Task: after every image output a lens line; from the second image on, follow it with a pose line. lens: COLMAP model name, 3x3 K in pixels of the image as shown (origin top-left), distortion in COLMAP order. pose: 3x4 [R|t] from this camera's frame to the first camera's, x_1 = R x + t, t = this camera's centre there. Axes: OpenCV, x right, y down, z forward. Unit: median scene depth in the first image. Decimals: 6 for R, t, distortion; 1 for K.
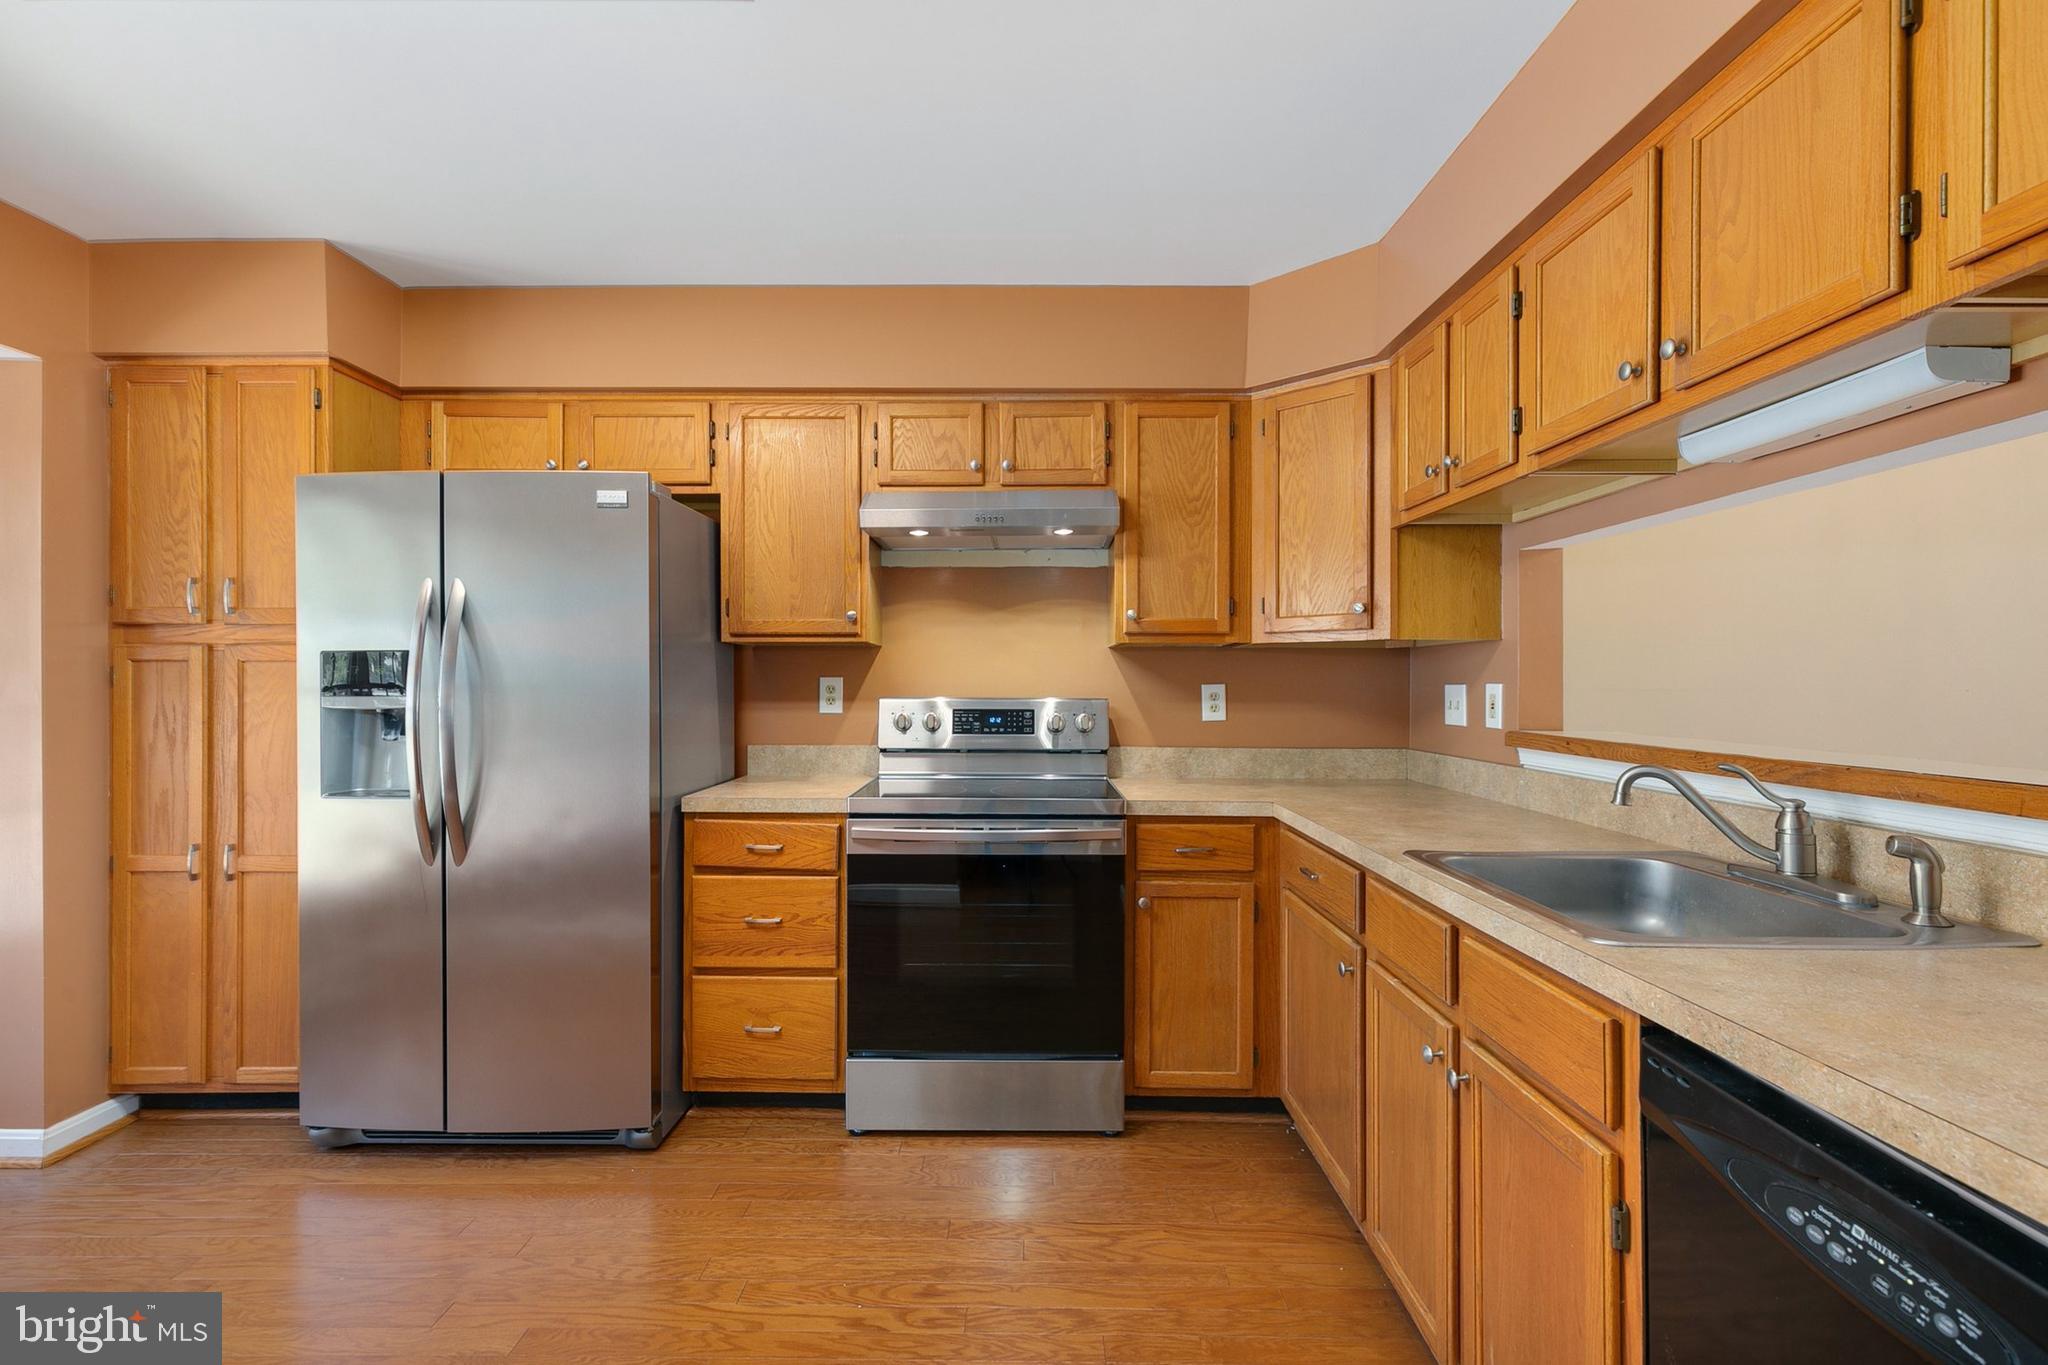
lens RADIAL K [[934.5, 0, 1019.5], [0, 934.5, 683.9], [0, 0, 1]] dist [0.008081, -0.001283]
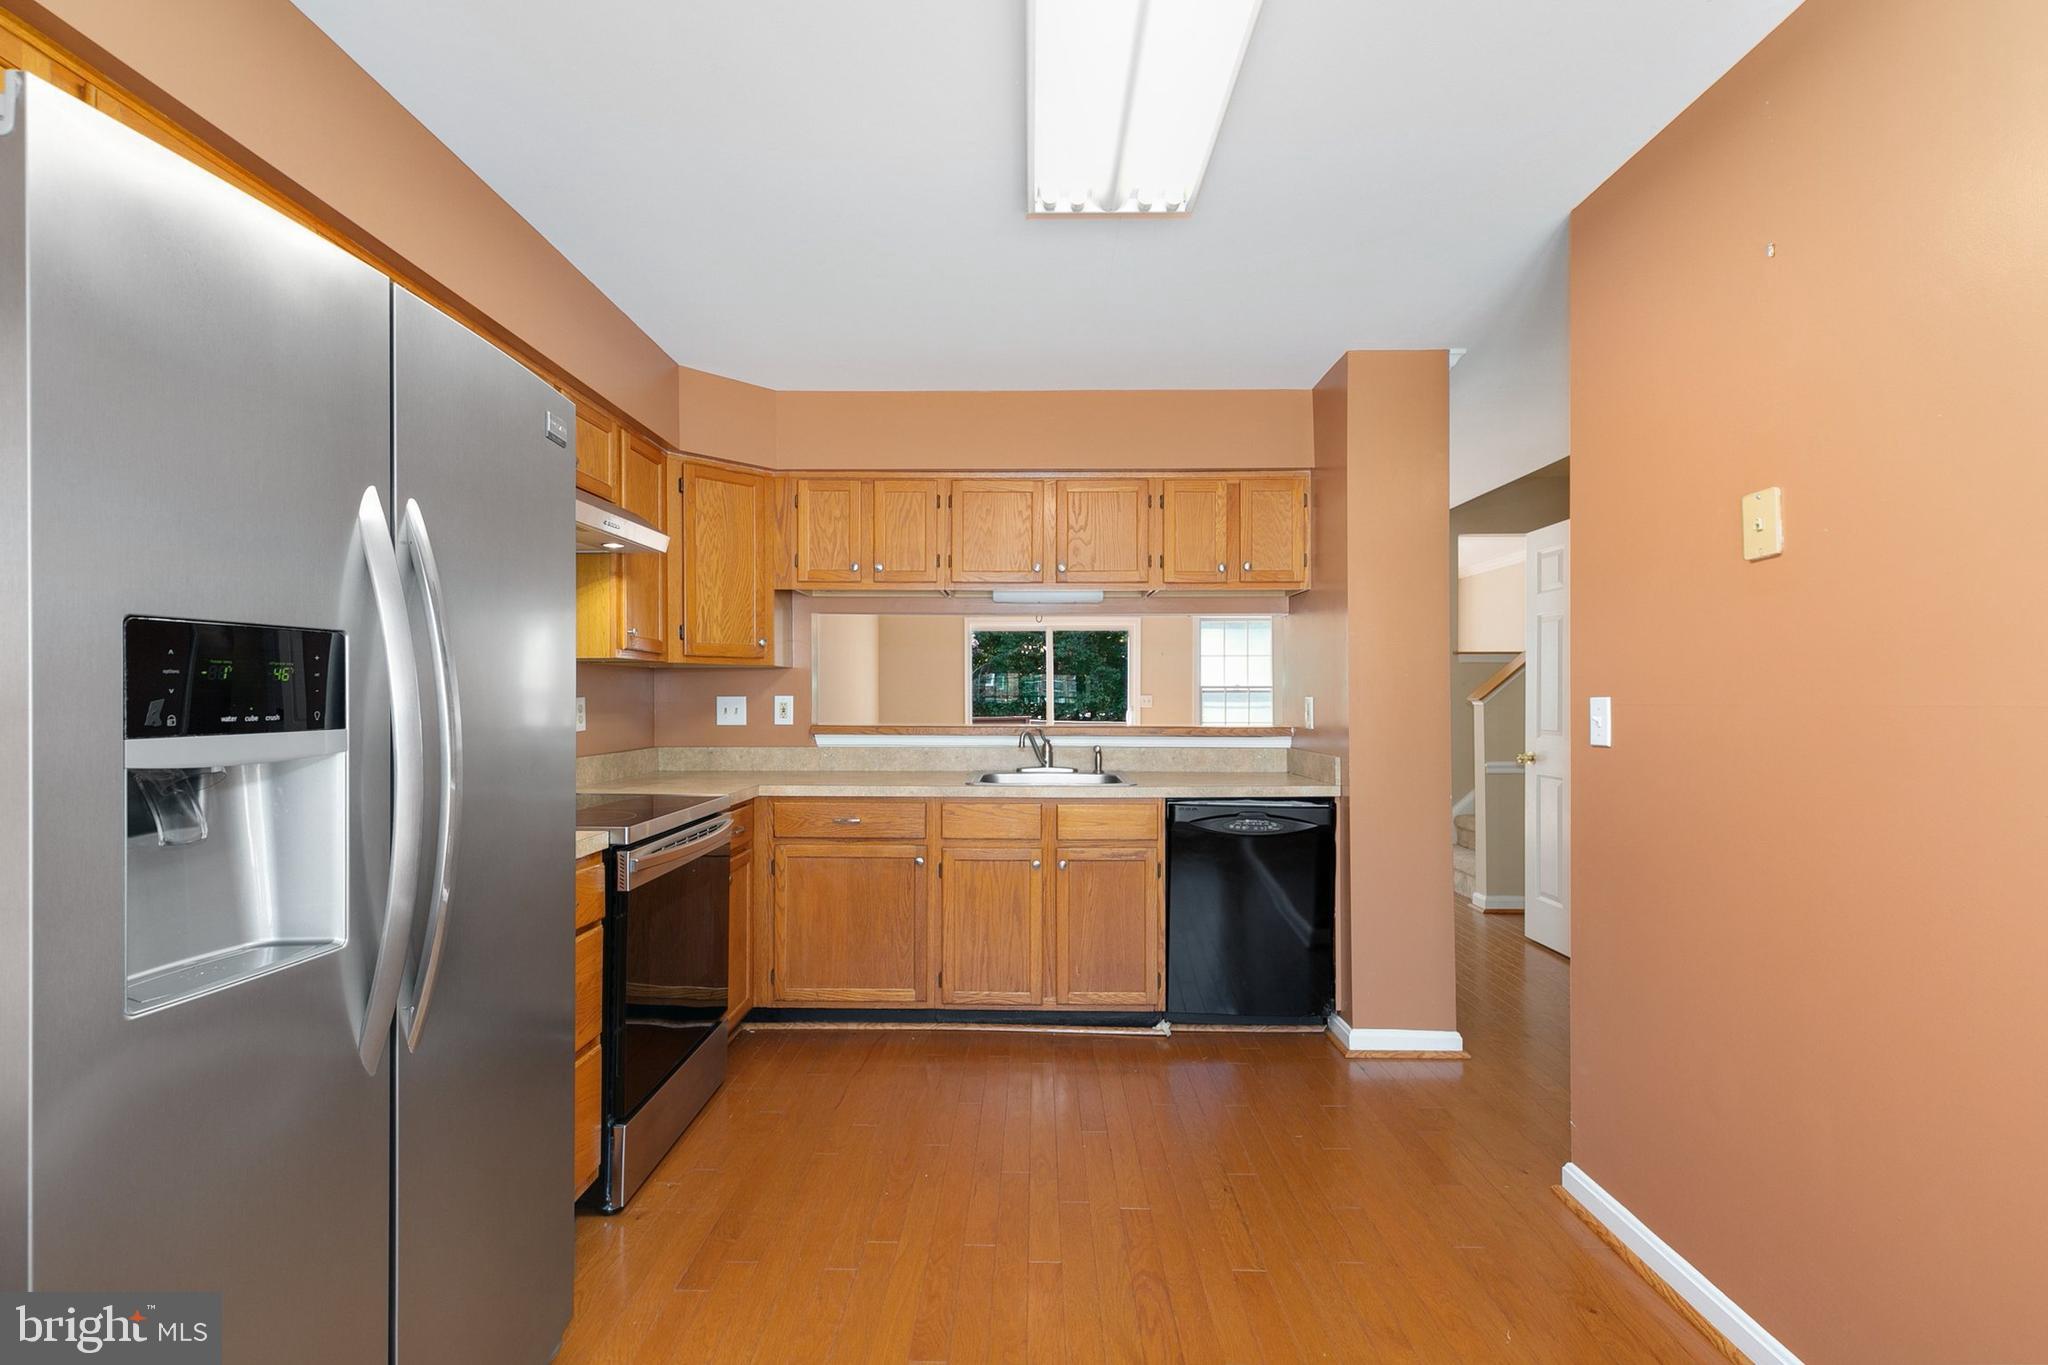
lens RADIAL K [[918.3, 0, 1018.2], [0, 918.3, 693.5], [0, 0, 1]] dist [0.004547, -0.000192]
pose [[0.010023, 0.000243, 0.999950, -1.017663], [0.000923, 1.000000, -0.000253, -0.003542], [-0.999949, 0.000926, 0.010022, 0.605759]]
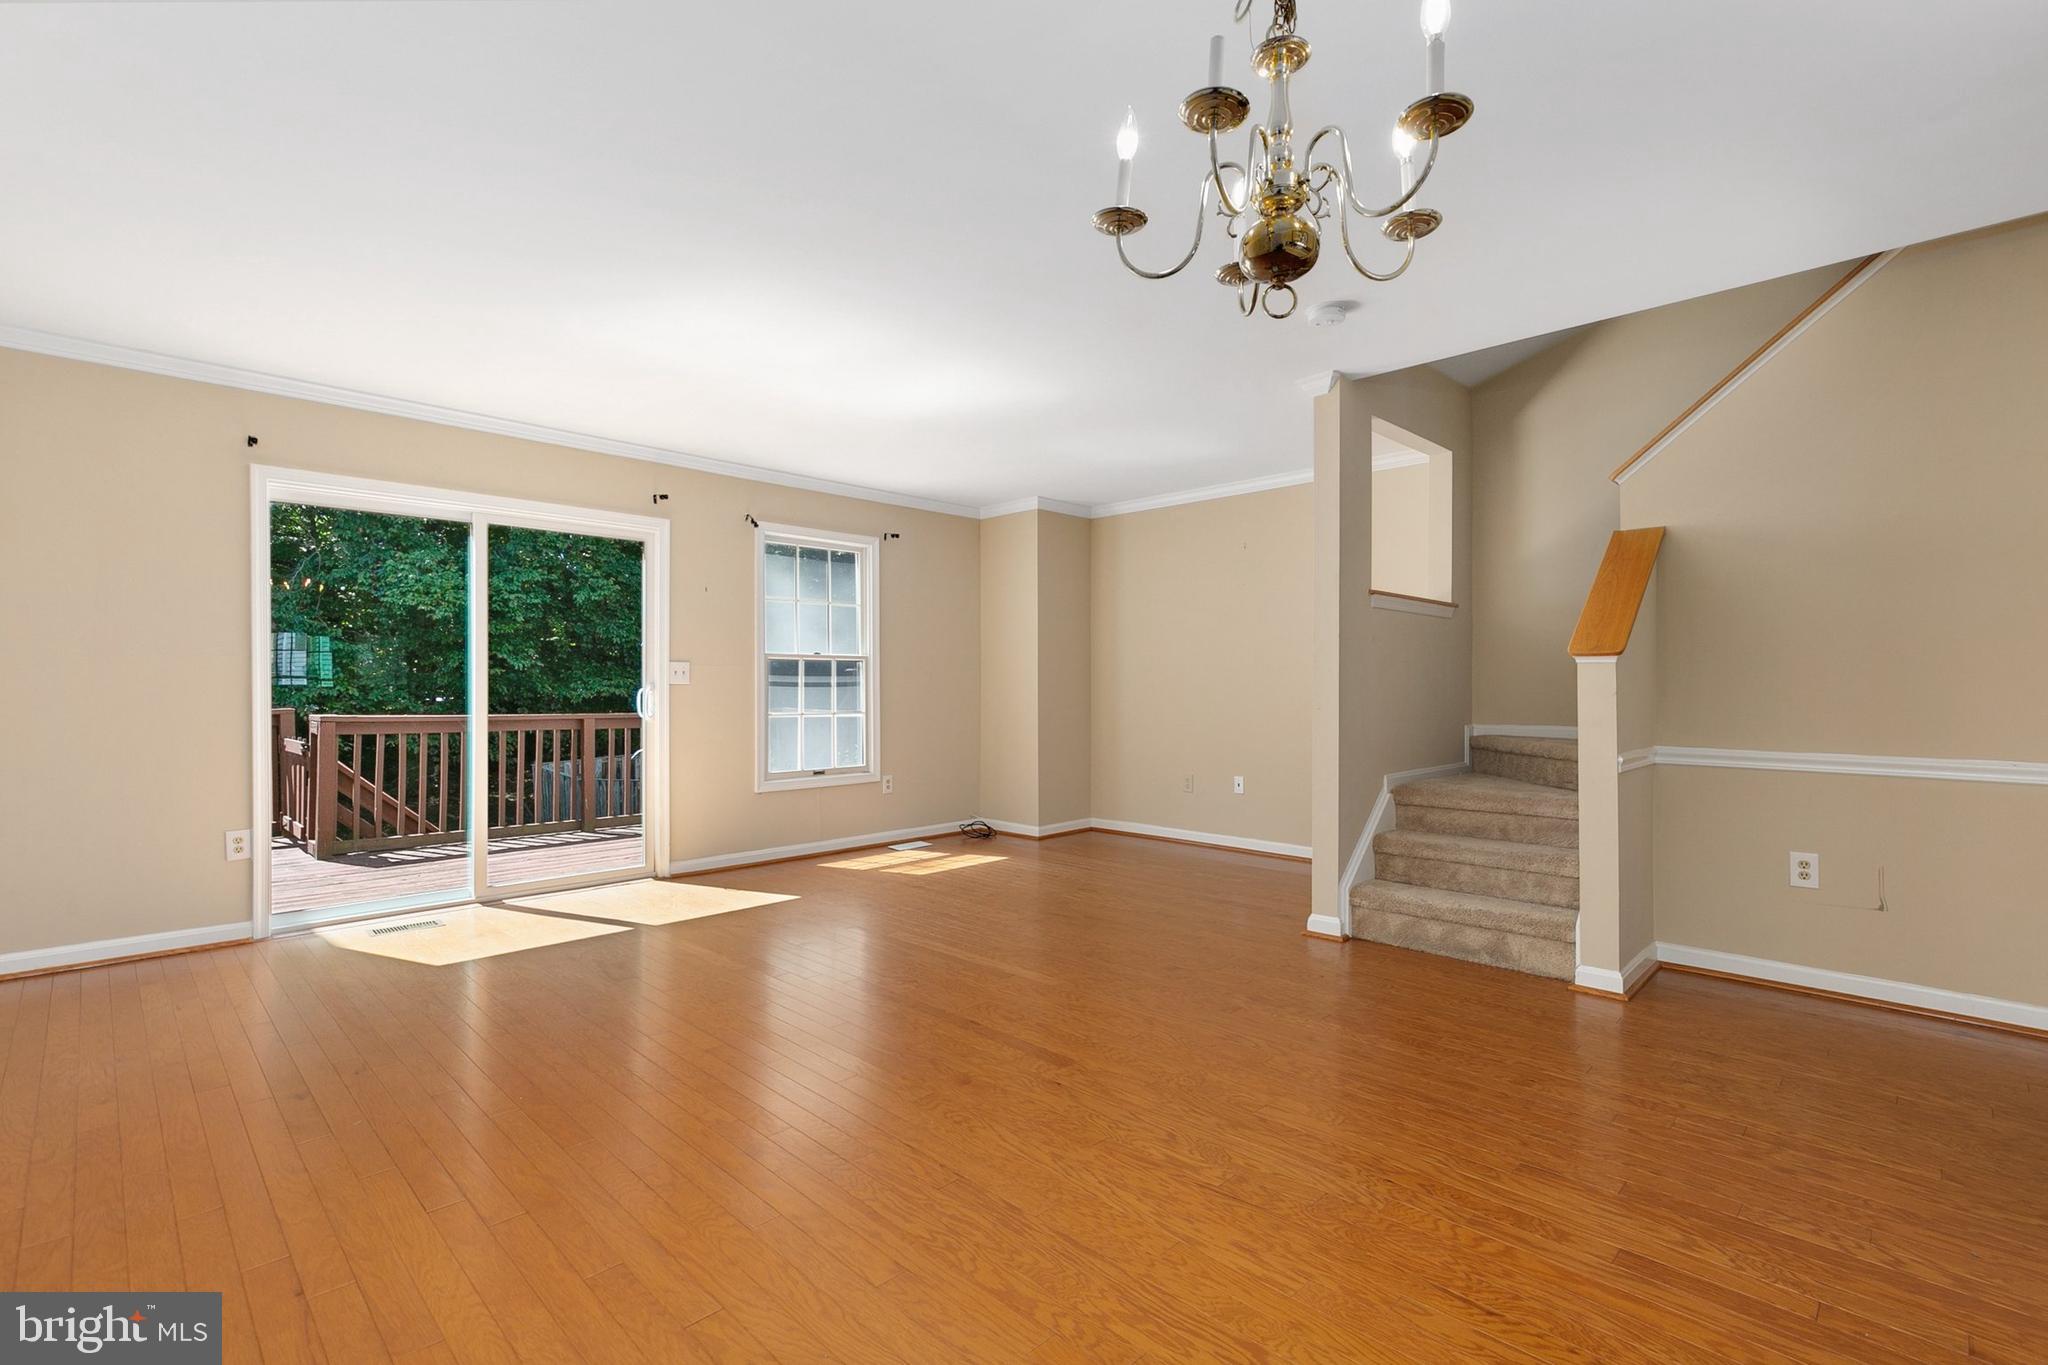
lens RADIAL K [[923.1, 0, 1023.1], [0, 923.1, 686.9], [0, 0, 1]] dist [0.007635, -0.001244]
pose [[-0.715511, -0.002428, 0.698597, 0.731008], [-0.000542, 0.999996, 0.002920, 0.054001], [-0.698601, 0.001710, -0.715509, 1.074094]]
